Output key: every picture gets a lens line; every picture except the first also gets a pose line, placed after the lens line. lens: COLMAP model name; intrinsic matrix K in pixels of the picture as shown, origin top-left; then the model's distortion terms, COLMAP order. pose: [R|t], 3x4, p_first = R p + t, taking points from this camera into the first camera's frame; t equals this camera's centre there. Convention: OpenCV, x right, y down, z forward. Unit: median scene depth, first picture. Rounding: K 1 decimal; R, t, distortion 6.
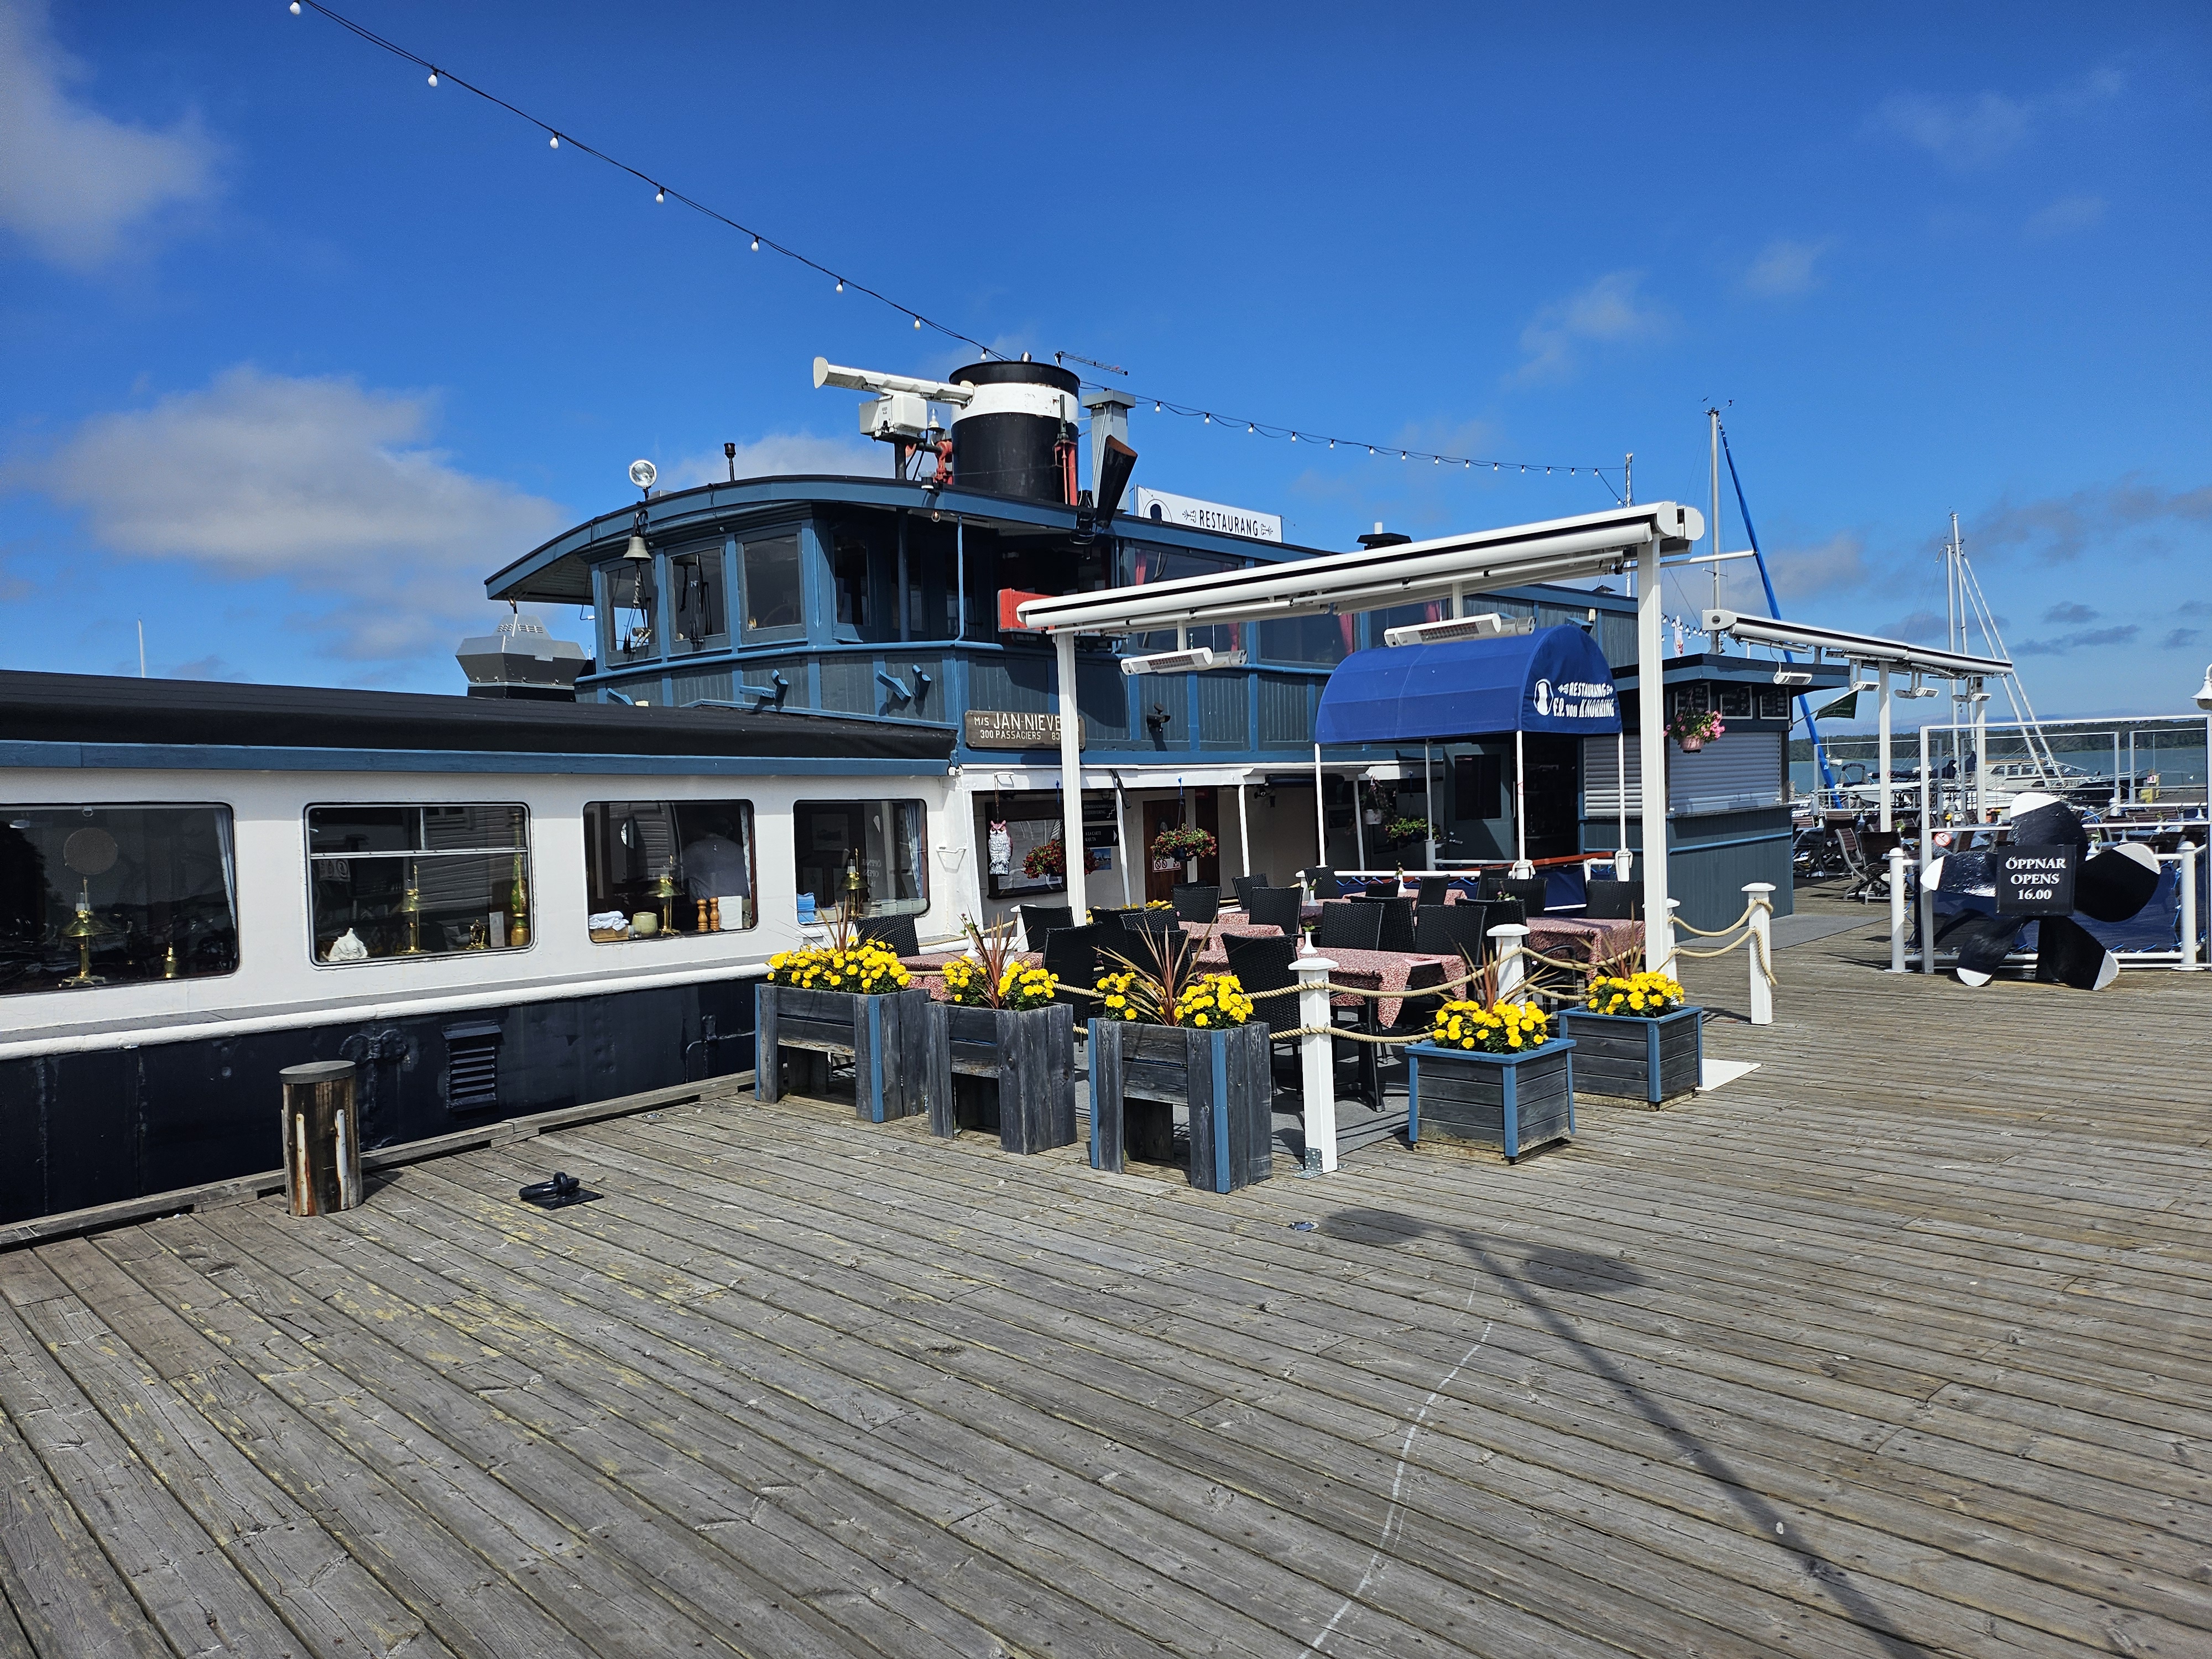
lens RADIAL K [[1557.7, 0, 1106.0], [0, 1557.7, 829.5], [0, 0, 1]] dist [0.055936, -0.001108]
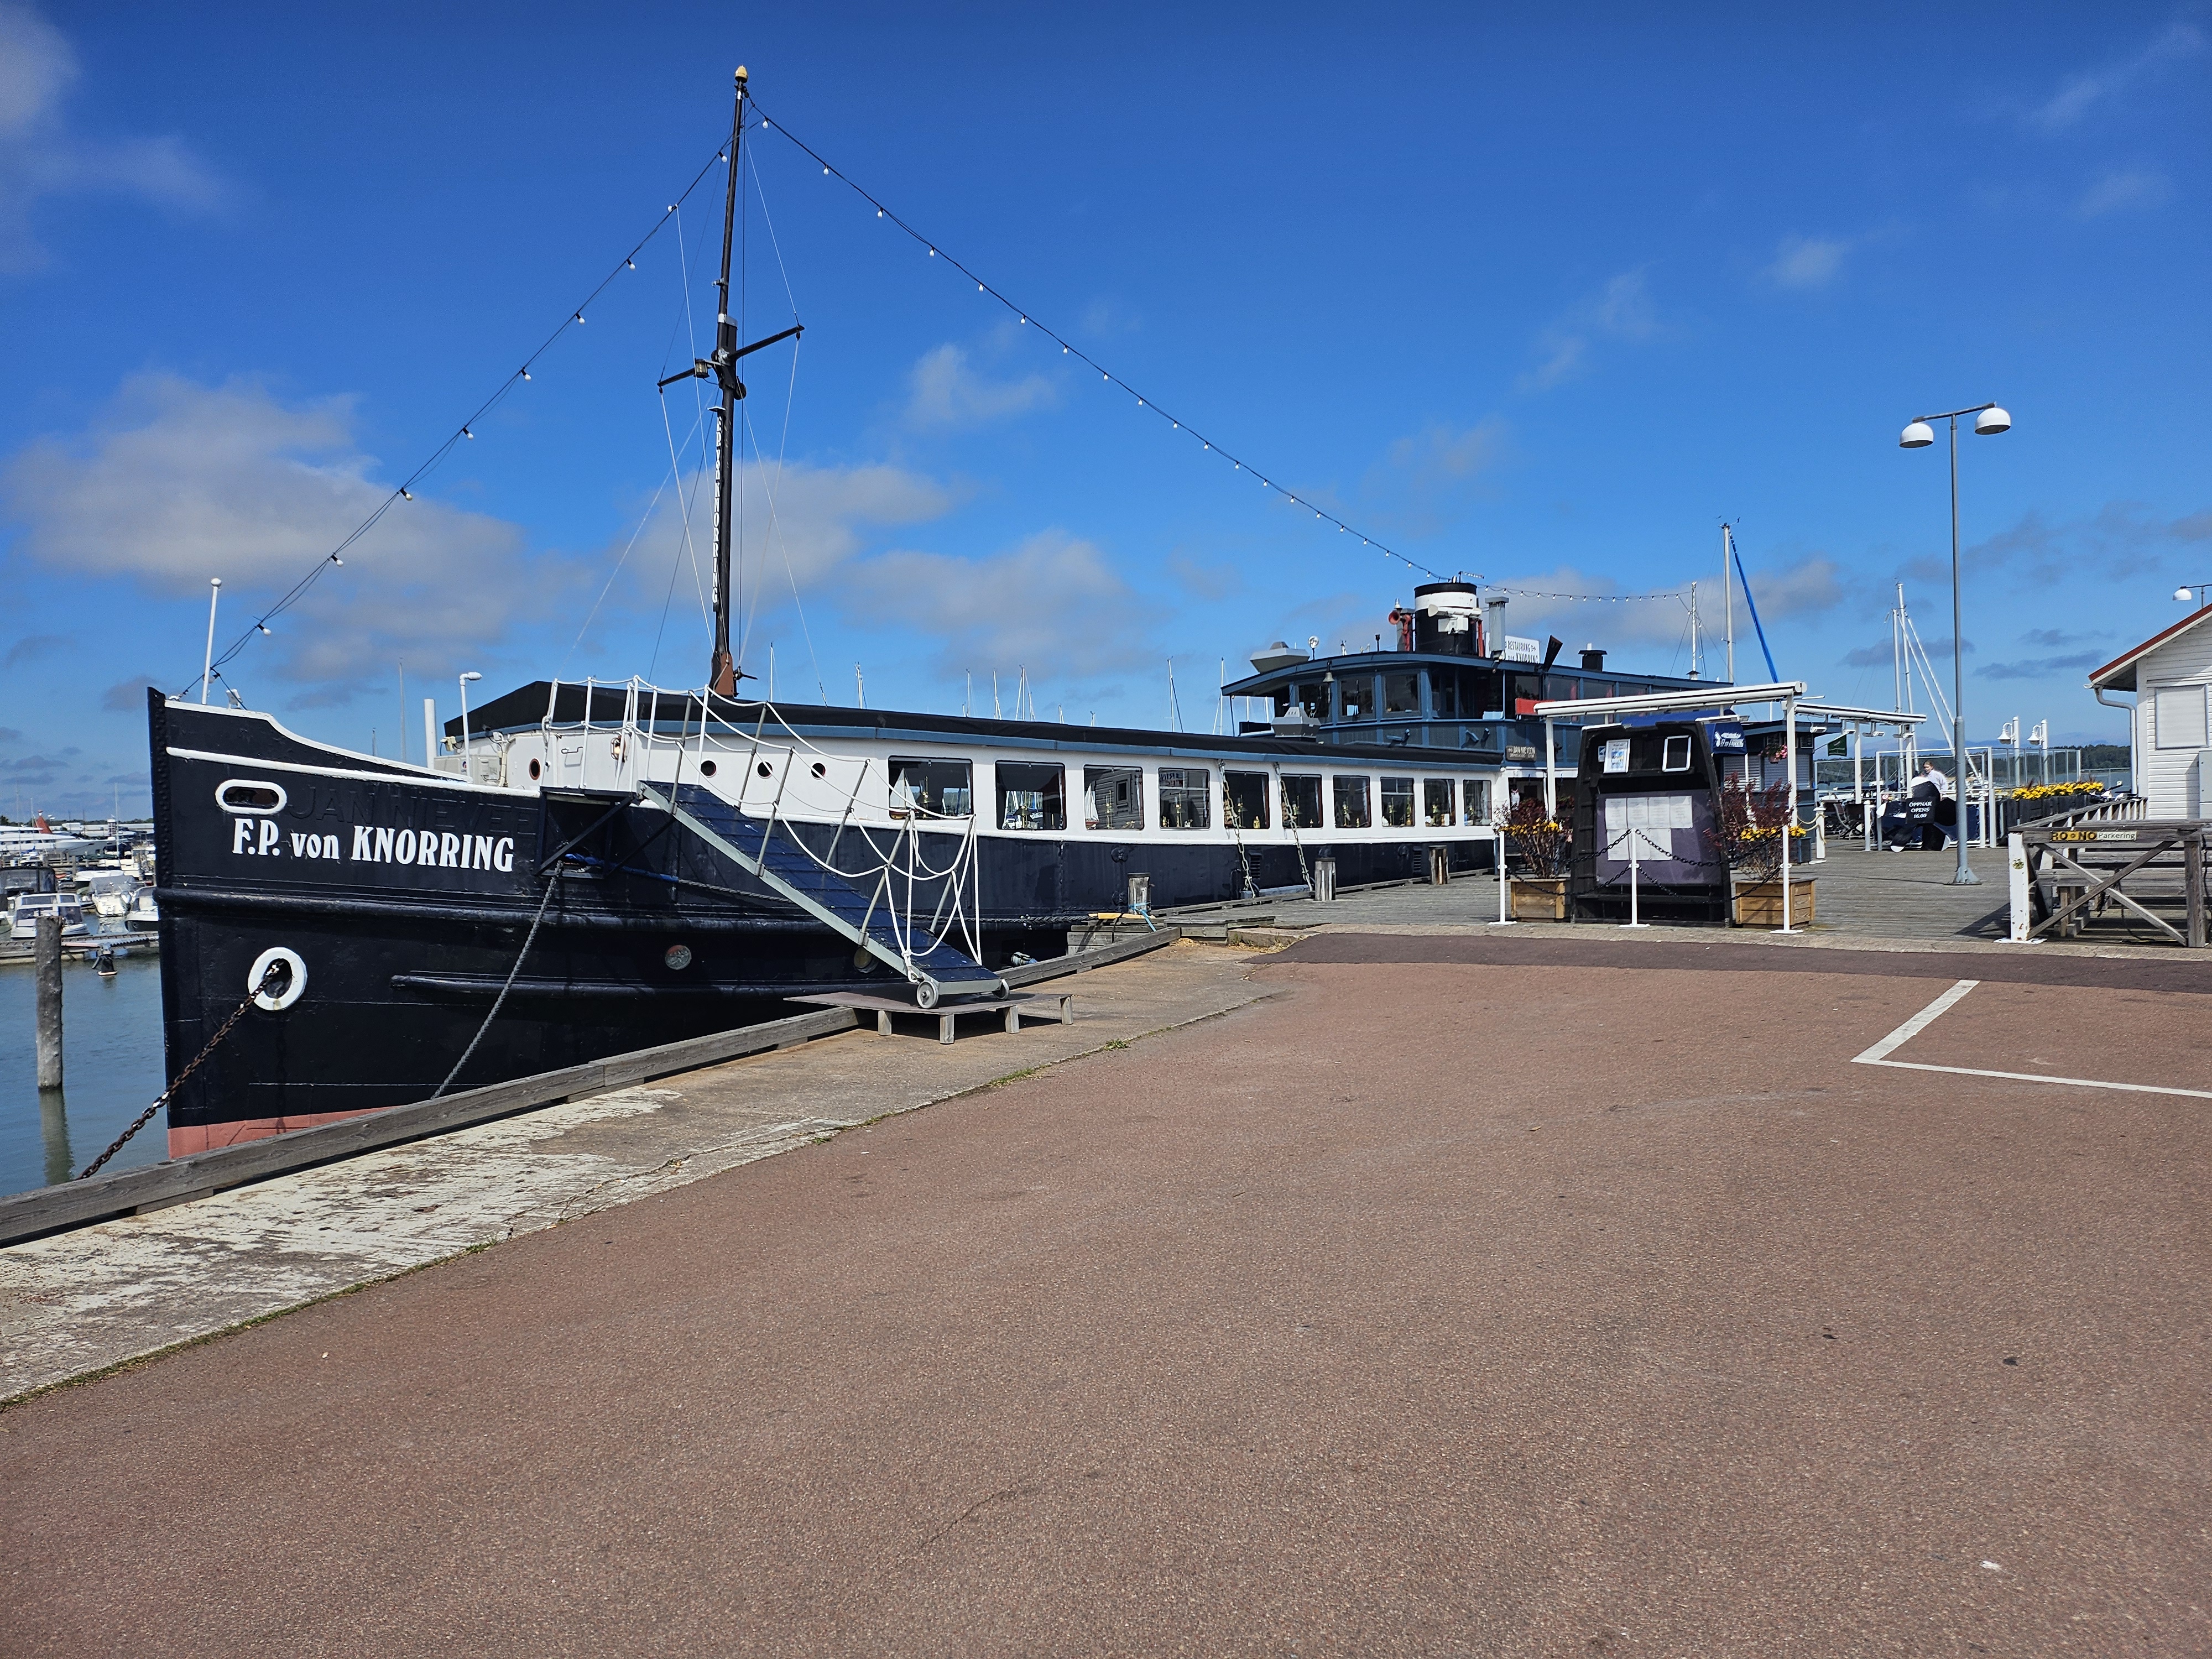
lens RADIAL K [[1557.7, 0, 1106.0], [0, 1557.7, 829.5], [0, 0, 1]] dist [0.055936, -0.001108]
pose [[0.999768, -0.003276, 0.021311, -0.706159], [0.003640, 0.999848, -0.017051, 0.090370], [-0.021252, 0.017124, 0.999627, -1.371301]]
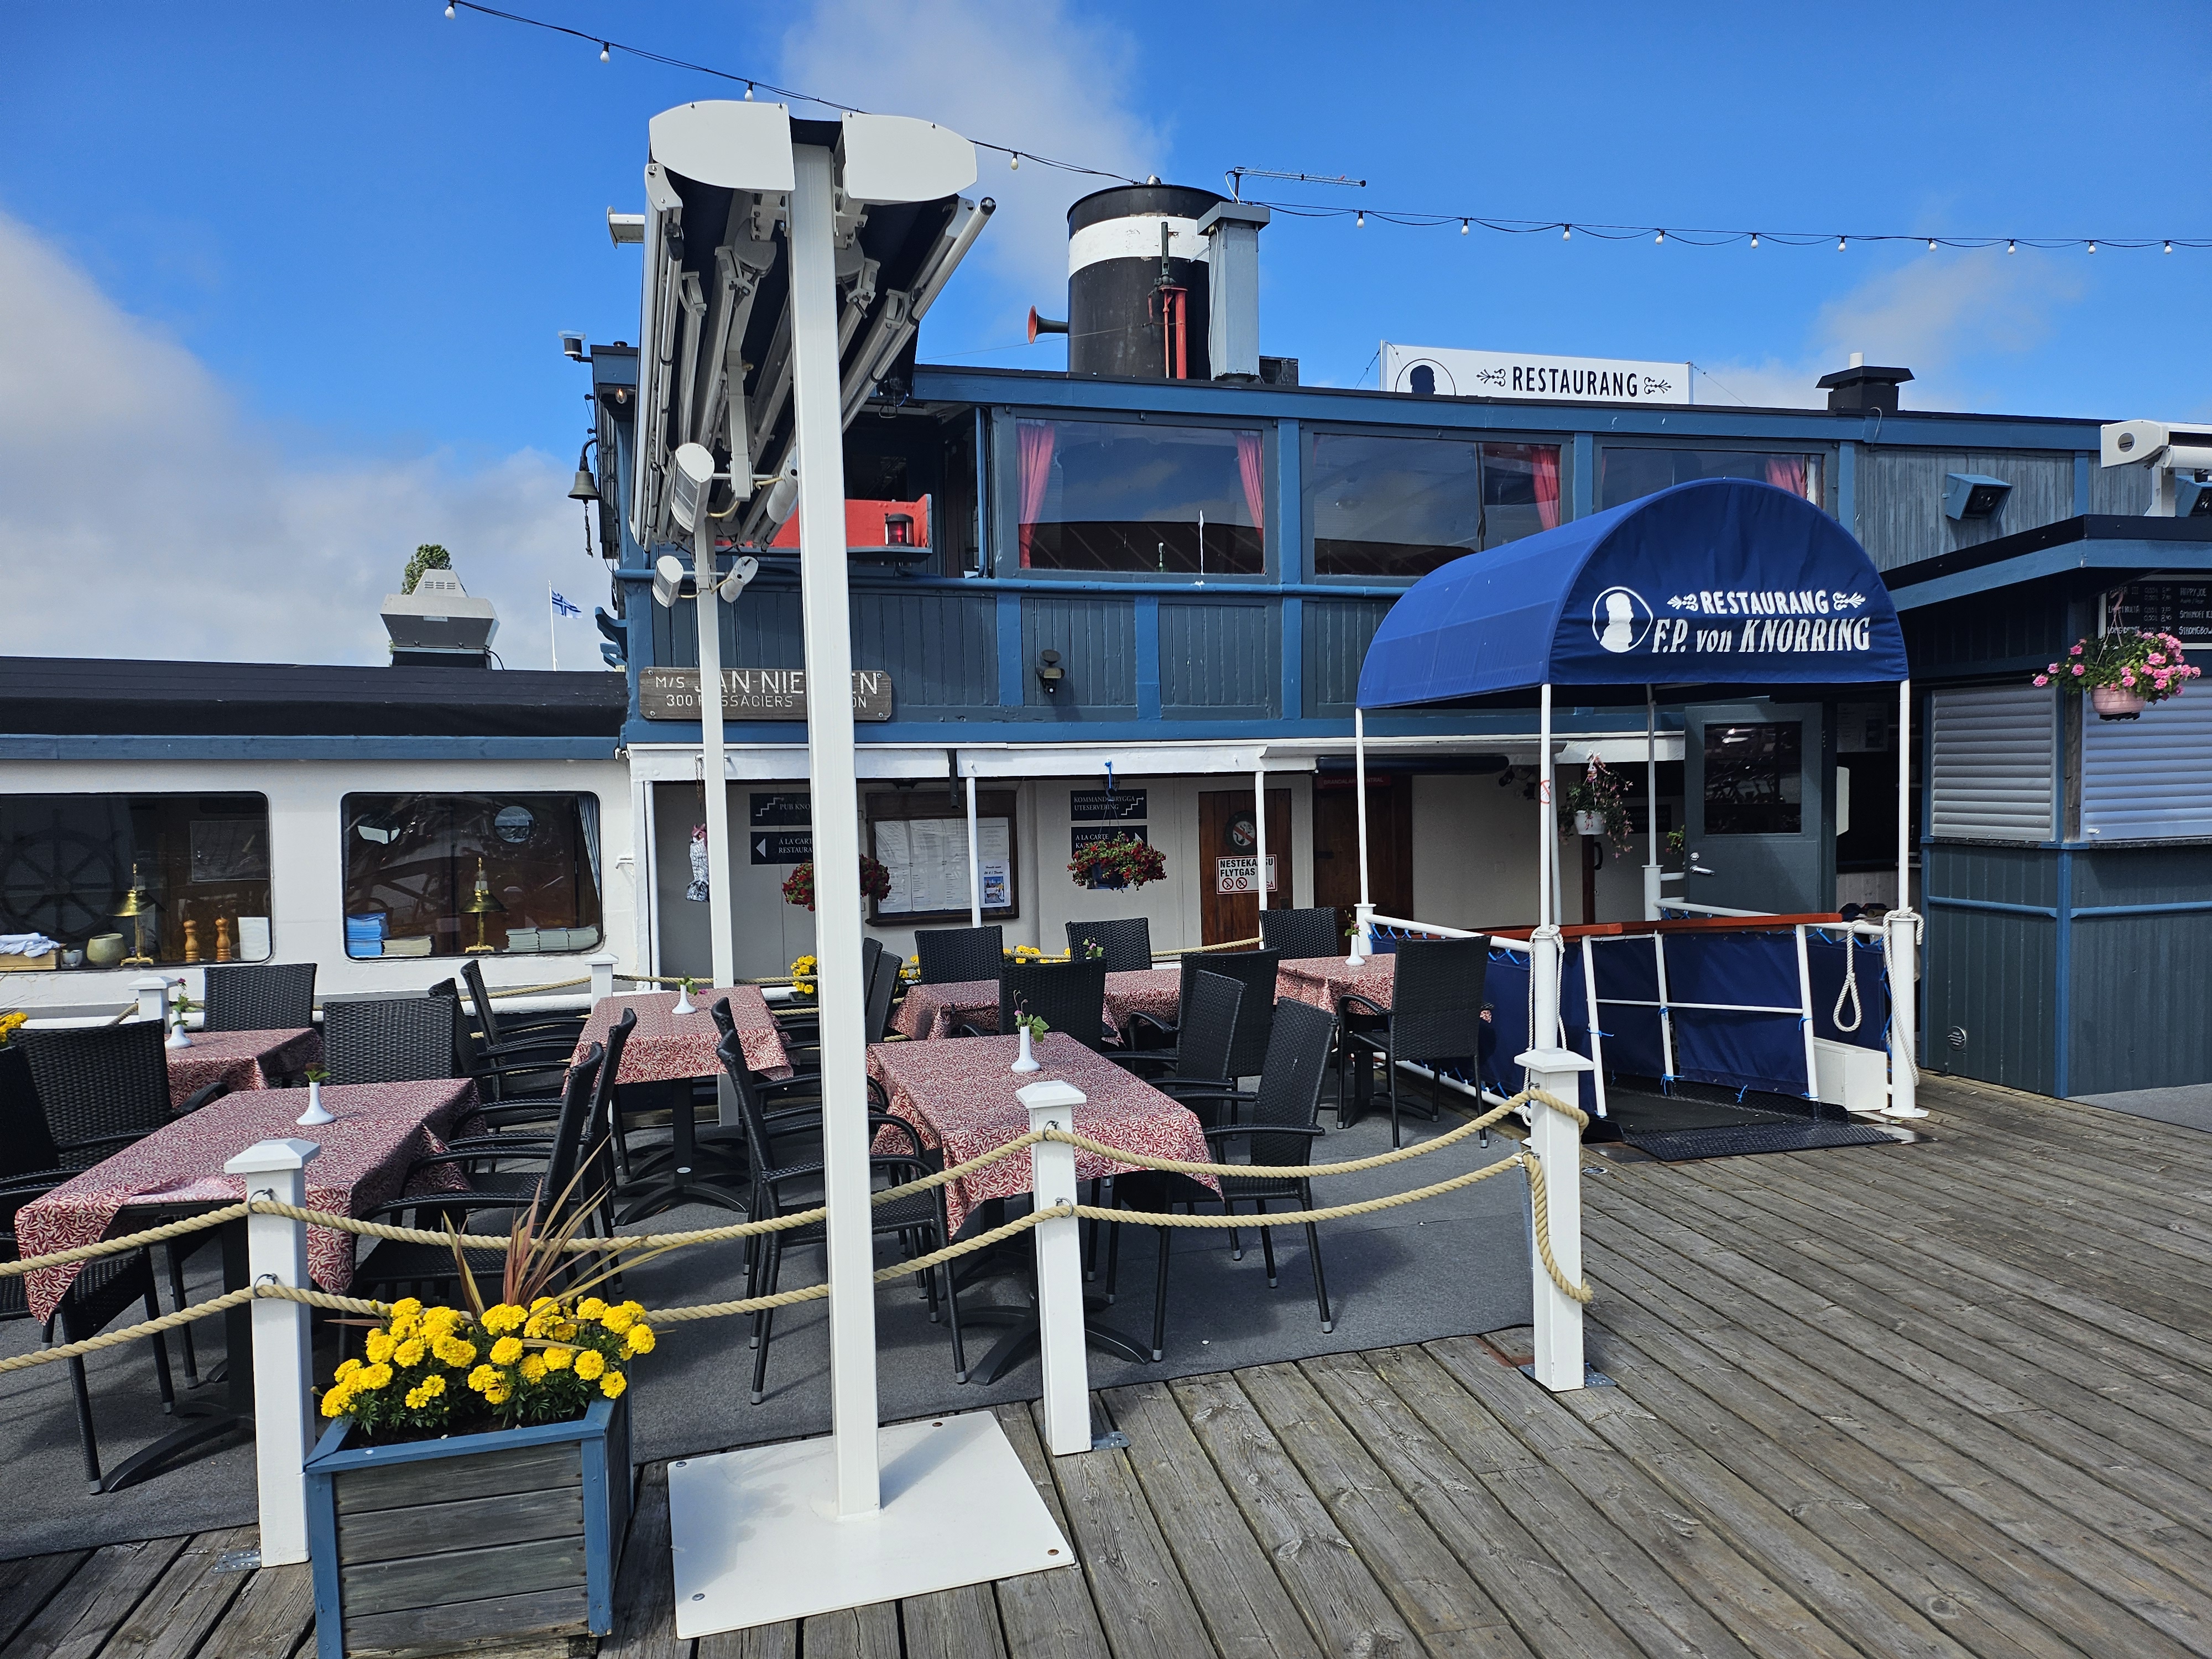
lens RADIAL K [[1557.7, 0, 1106.0], [0, 1557.7, 829.5], [0, 0, 1]] dist [0.055936, -0.001108]
pose [[0.847655, 0.034980, -0.529393, 0.416517], [-0.020813, 0.999248, 0.032702, -0.026976], [0.530139, -0.016702, 0.847746, 0.453386]]
